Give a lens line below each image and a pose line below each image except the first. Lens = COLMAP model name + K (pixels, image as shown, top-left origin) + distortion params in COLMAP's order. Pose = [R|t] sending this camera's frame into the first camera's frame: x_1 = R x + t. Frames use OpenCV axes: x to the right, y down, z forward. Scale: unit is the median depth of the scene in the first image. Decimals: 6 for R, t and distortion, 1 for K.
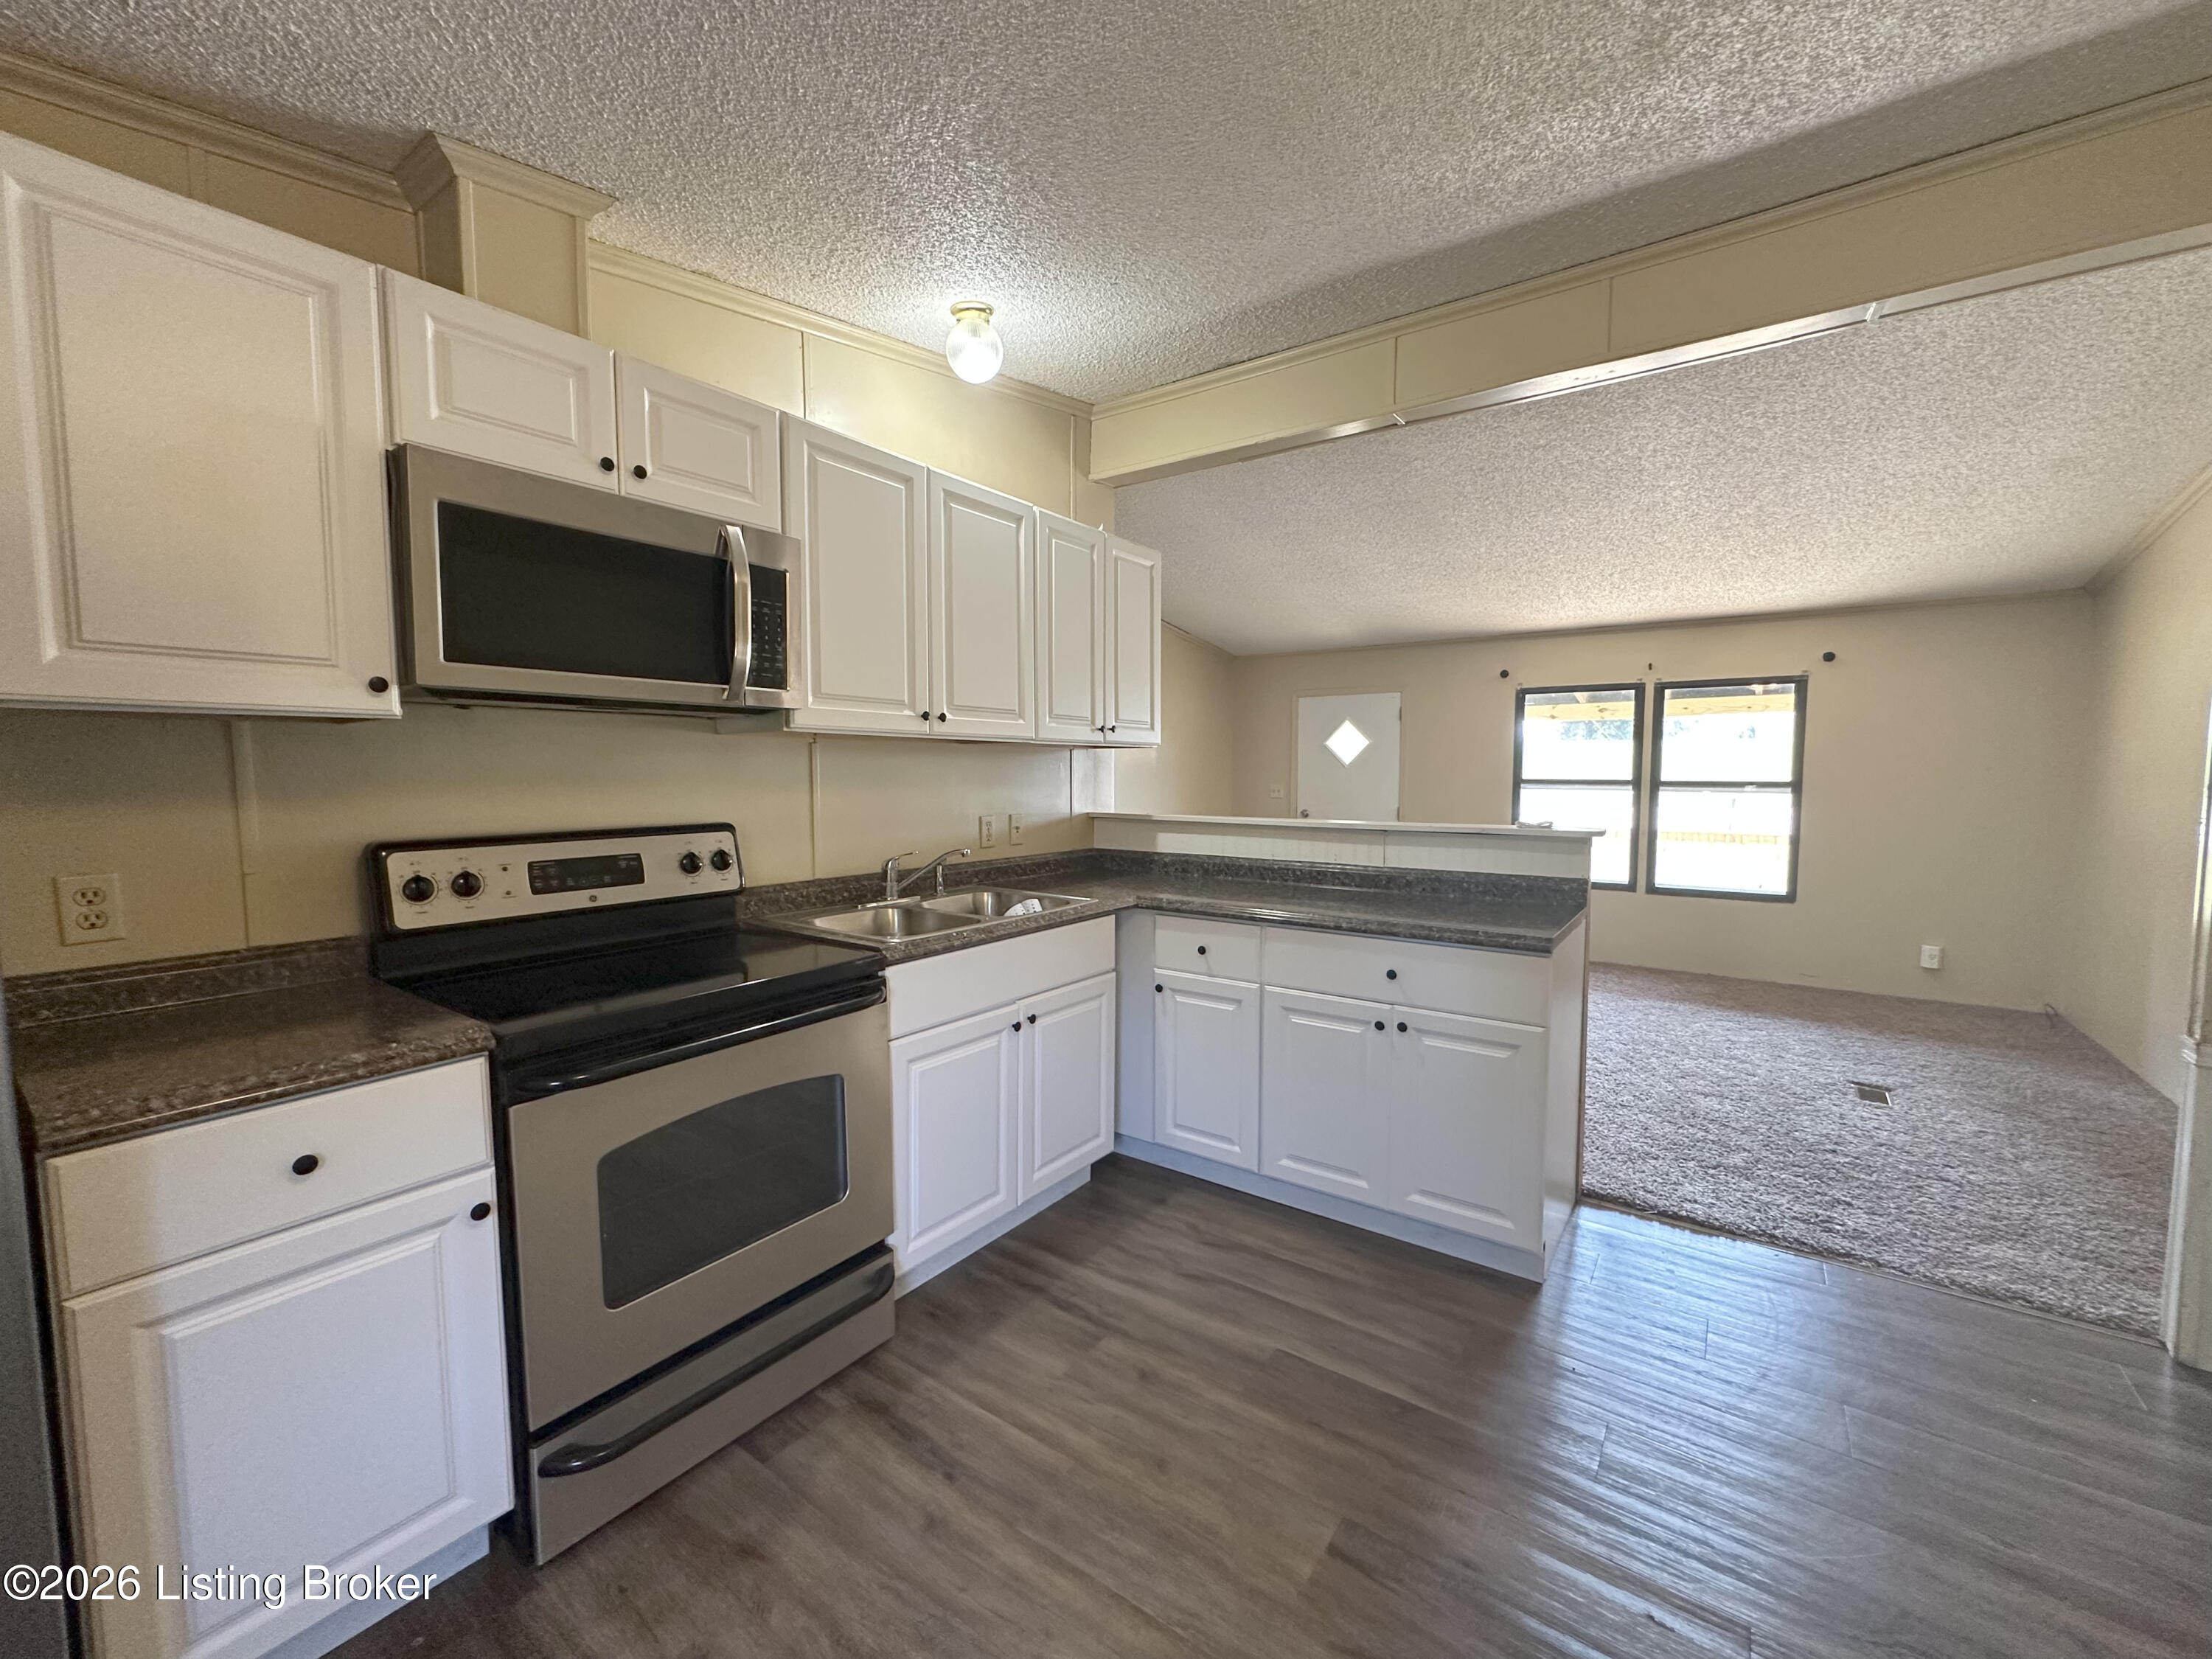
lens RADIAL K [[884.6, 0, 1106.5], [0, 884.6, 830.5], [0, 0, 1]] dist [-0.005563, 0.001022]
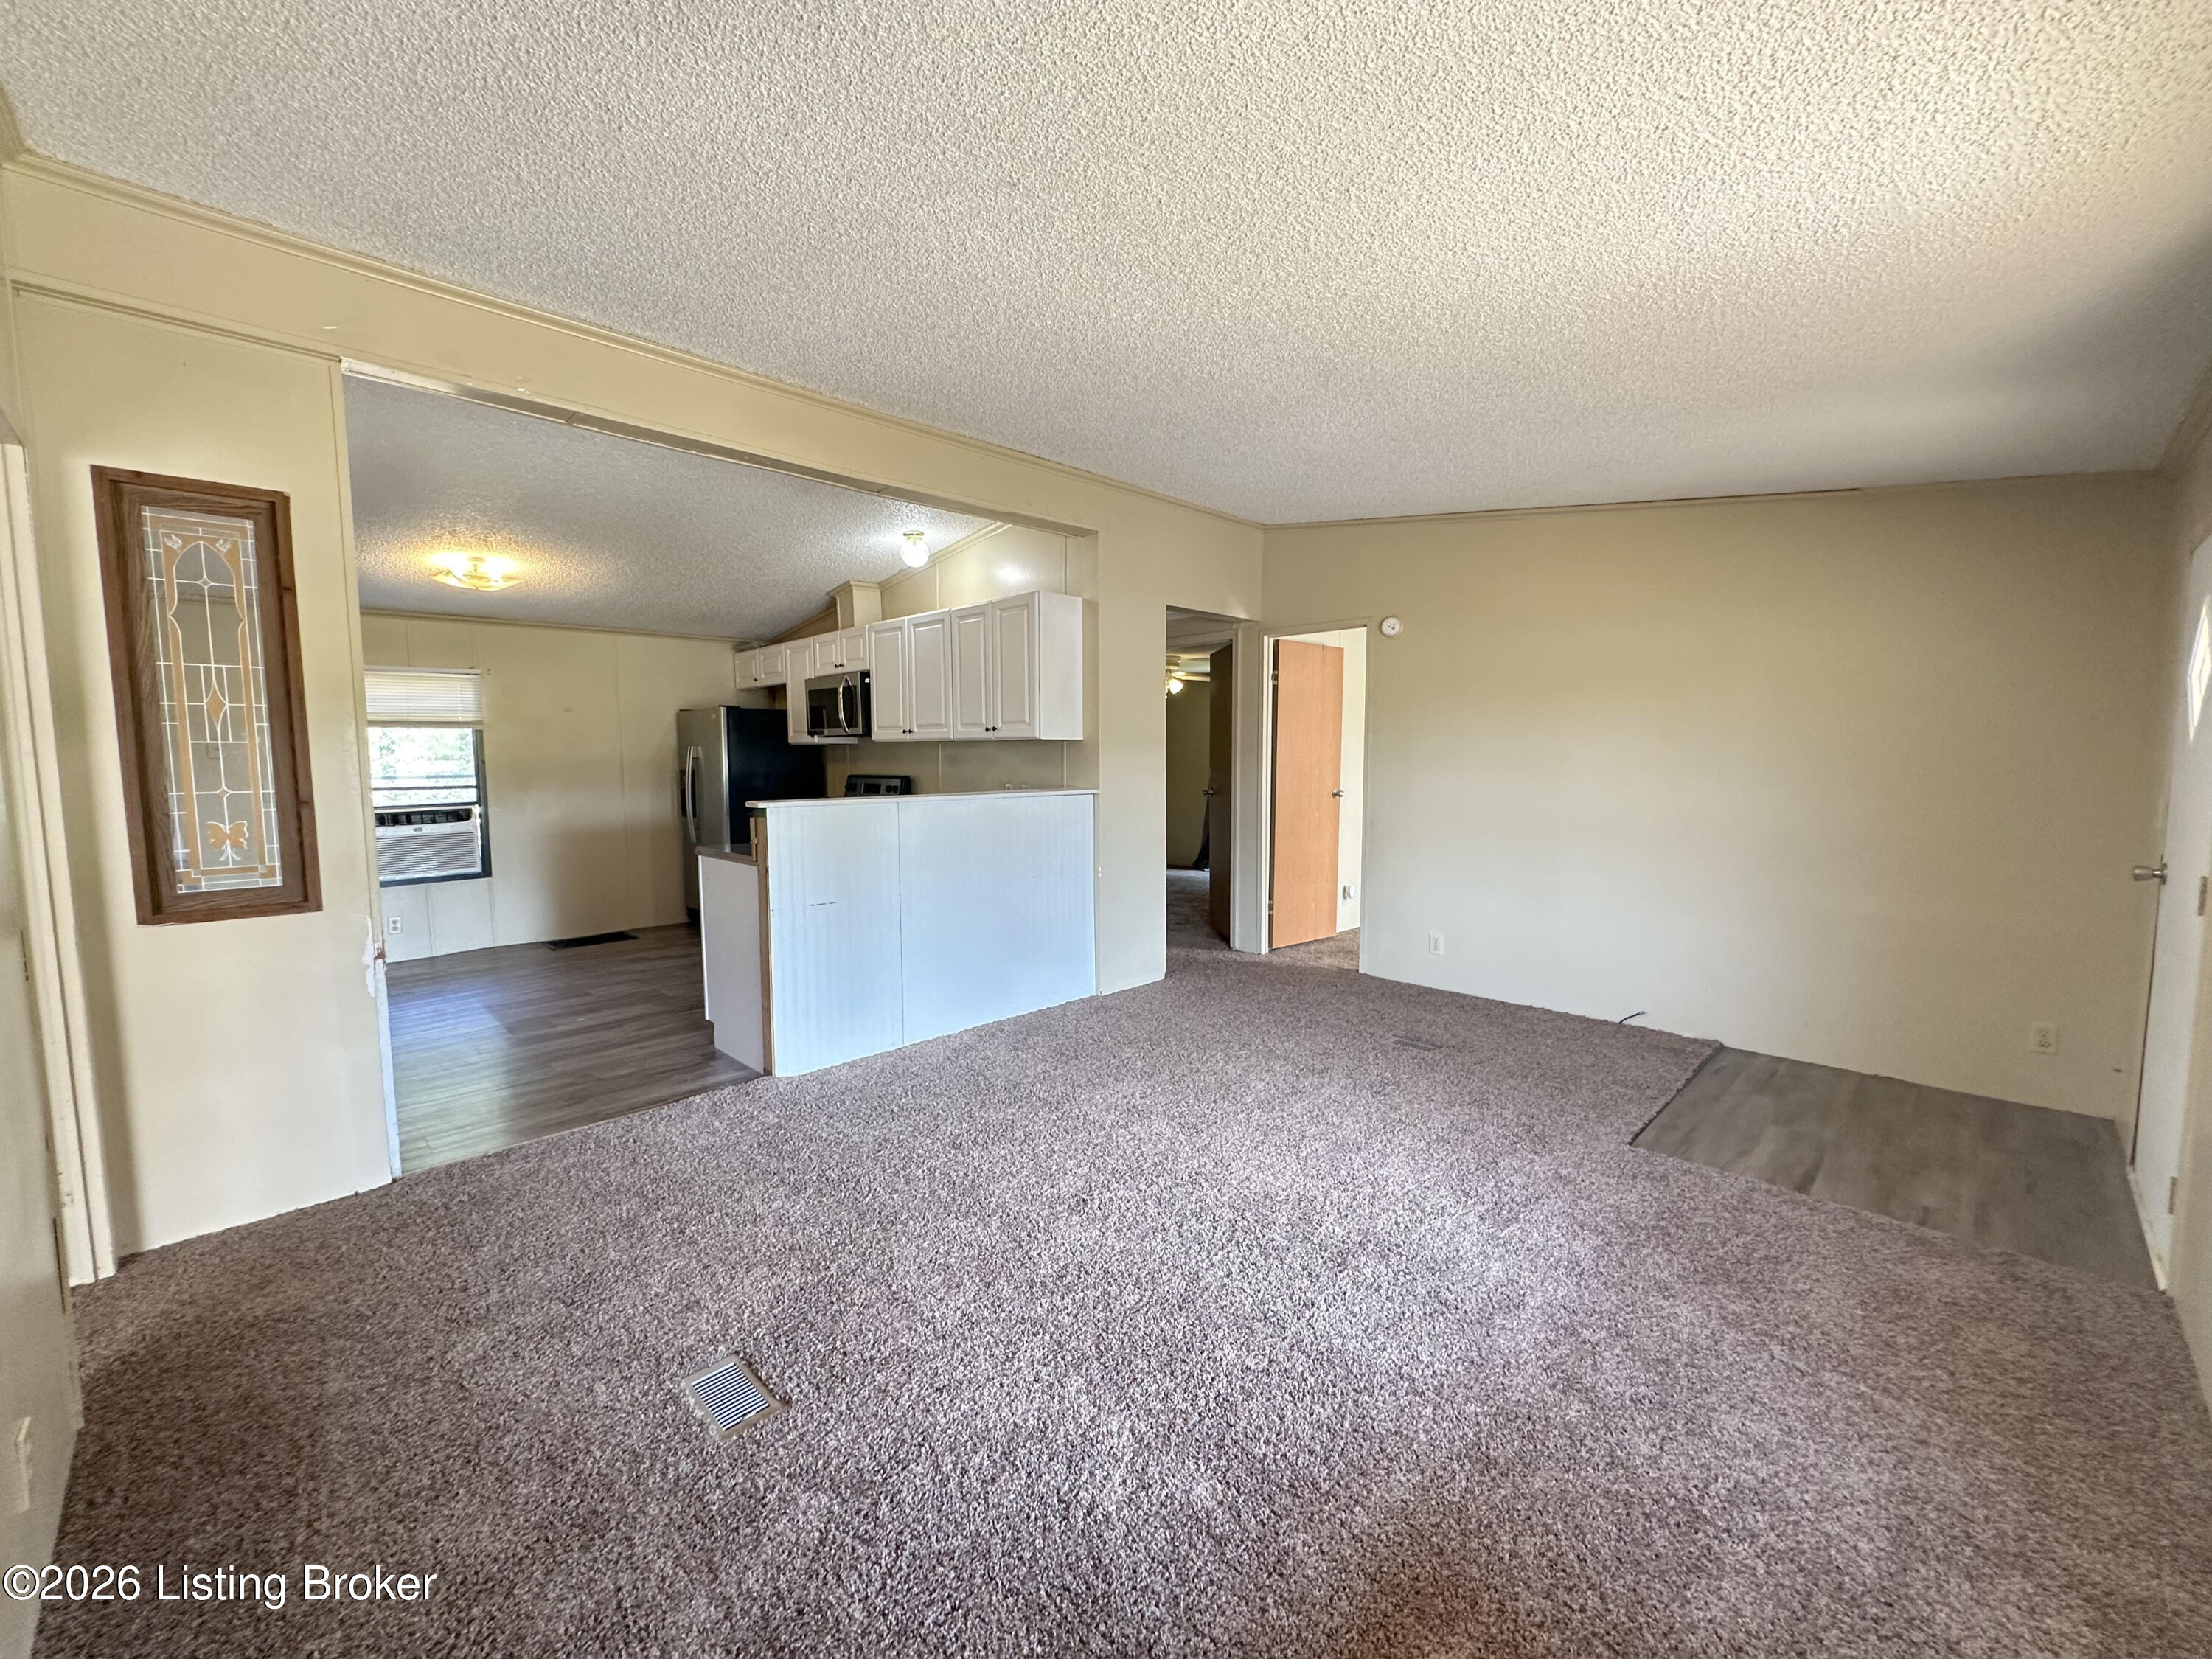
lens RADIAL K [[884.6, 0, 1111.2], [0, 884.6, 826.2], [0, 0, 1]] dist [-0.005563, 0.001022]
pose [[-0.147790, 0.080719, -0.985719, 1.939330], [-0.068708, 0.993418, 0.091651, -0.133246], [0.986629, 0.081271, -0.141271, 1.856720]]
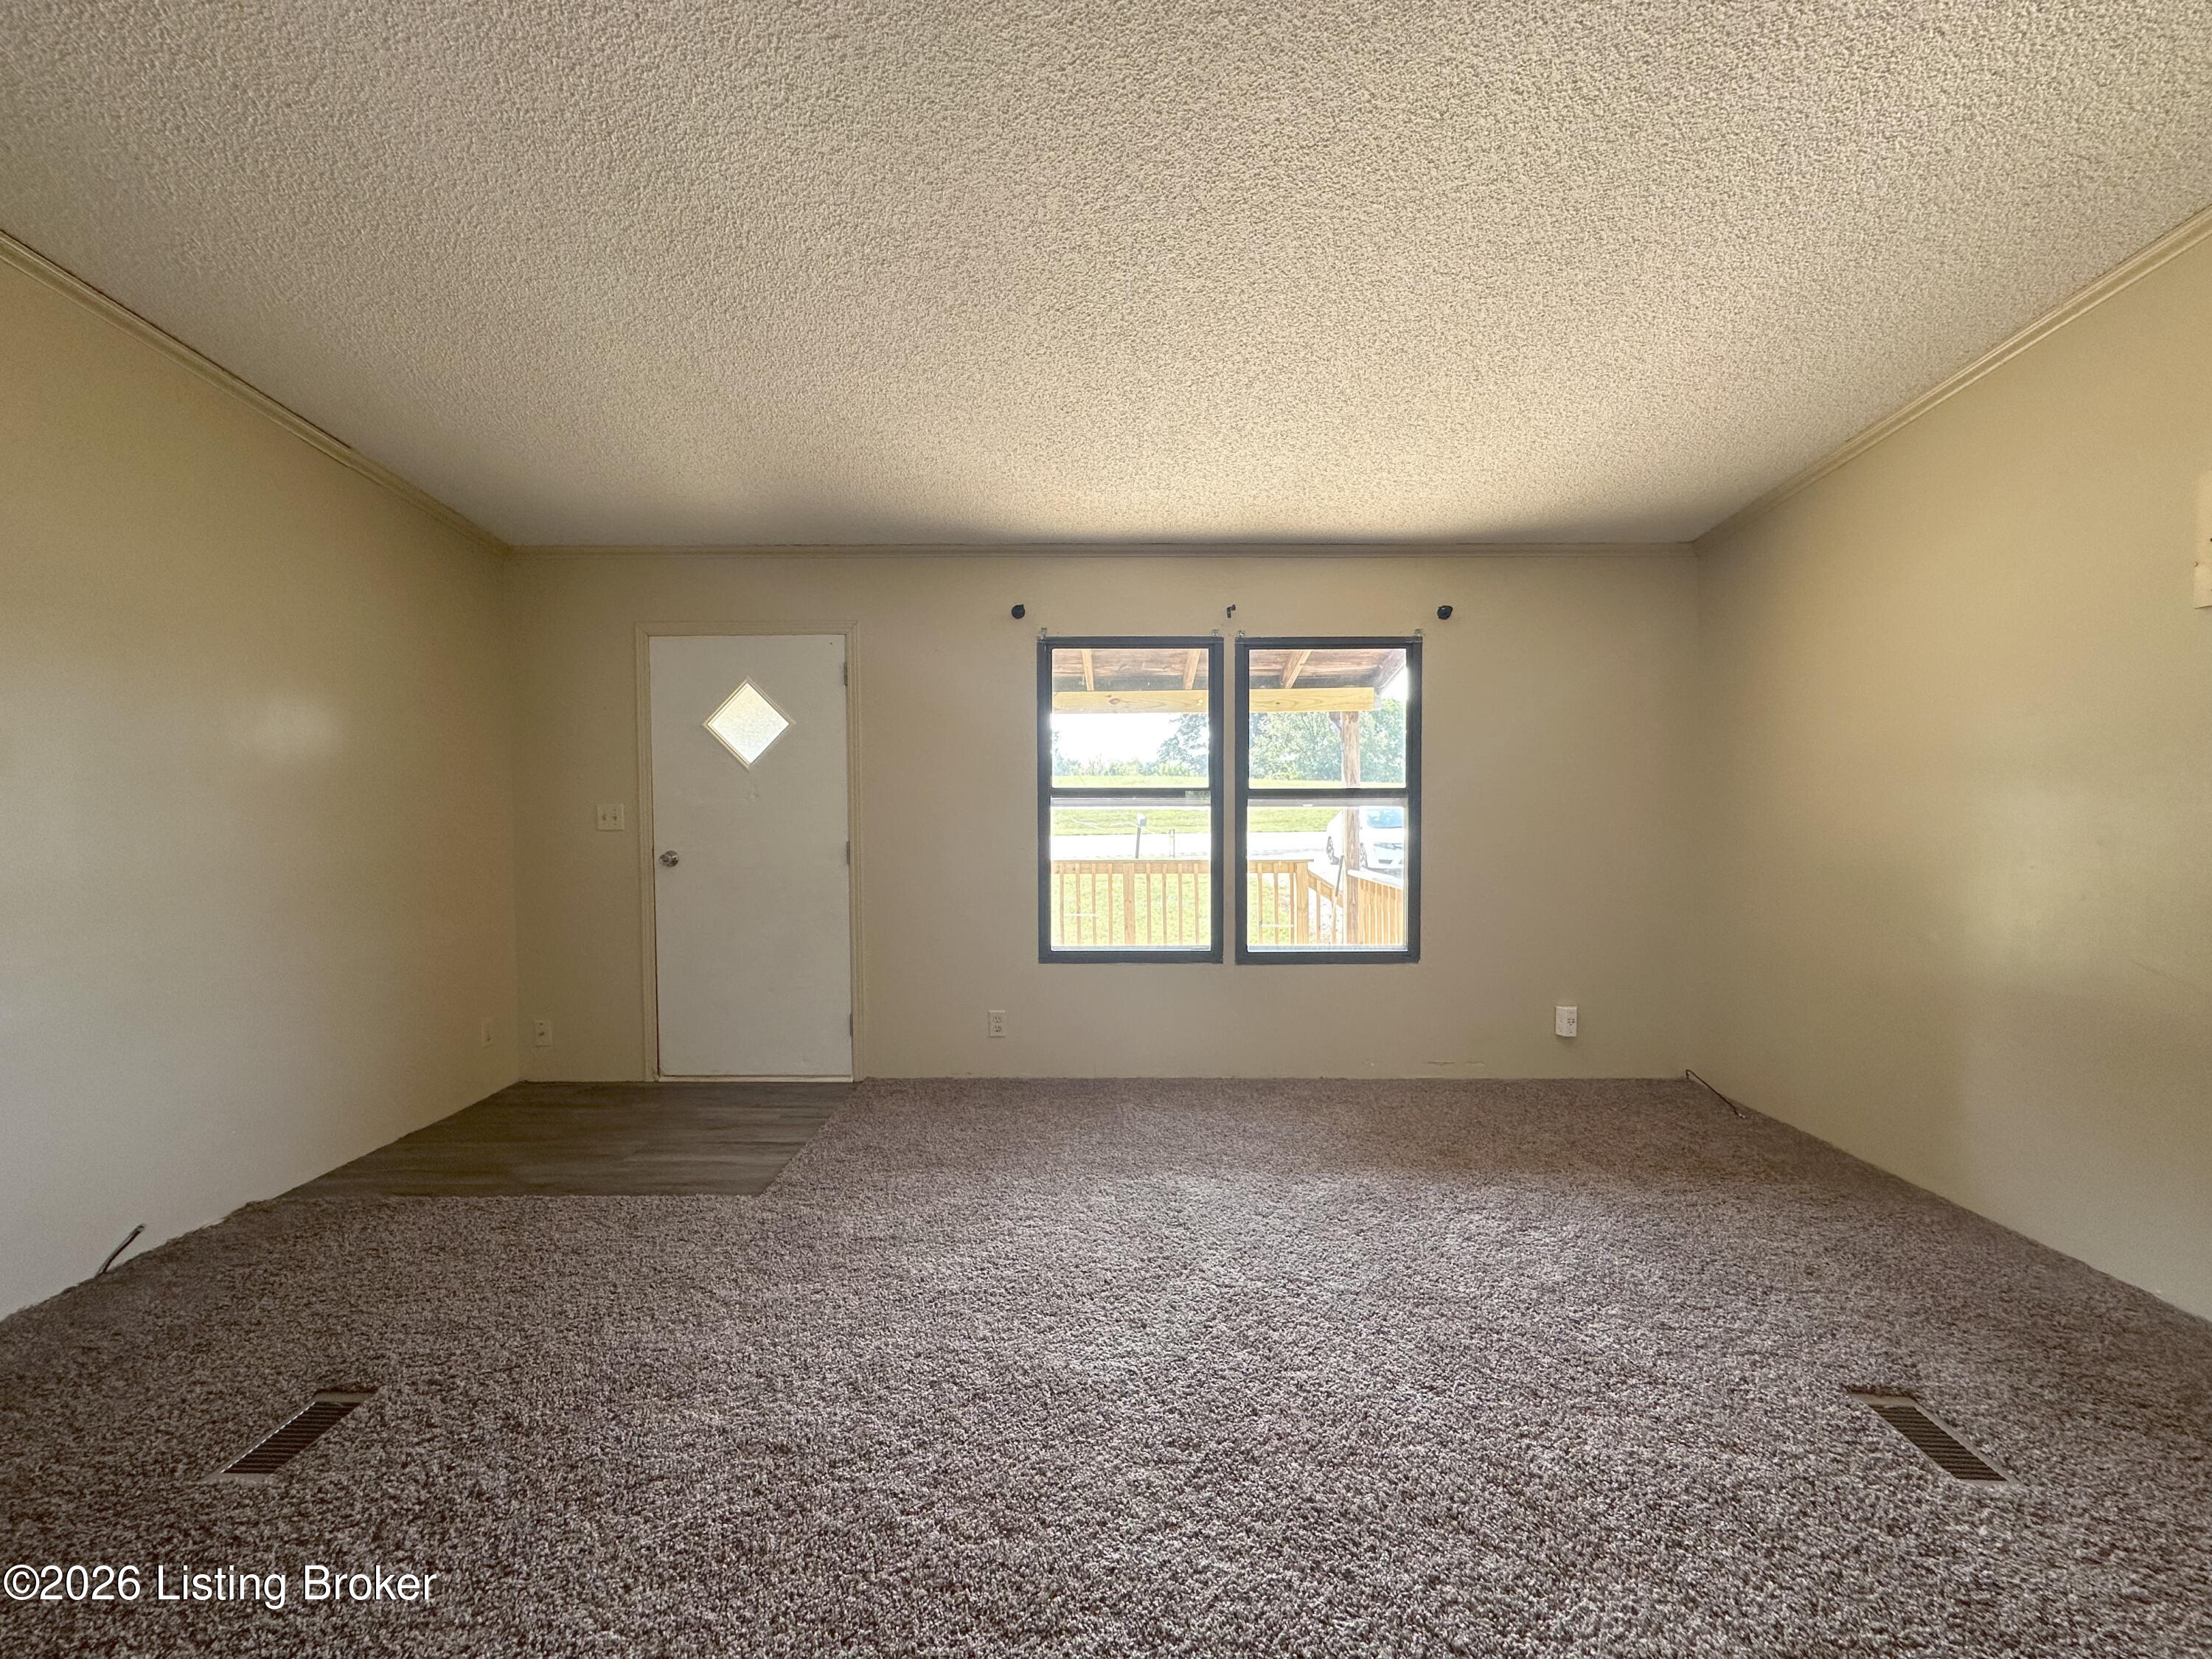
lens RADIAL K [[884.6, 0, 1102.1], [0, 884.6, 830.9], [0, 0, 1]] dist [-0.005563, 0.001022]
pose [[0.812797, -0.023555, 0.582070, 0.383748], [0.045741, 0.998678, -0.023458, -0.036345], [-0.580748, 0.045691, 0.812800, 1.279469]]
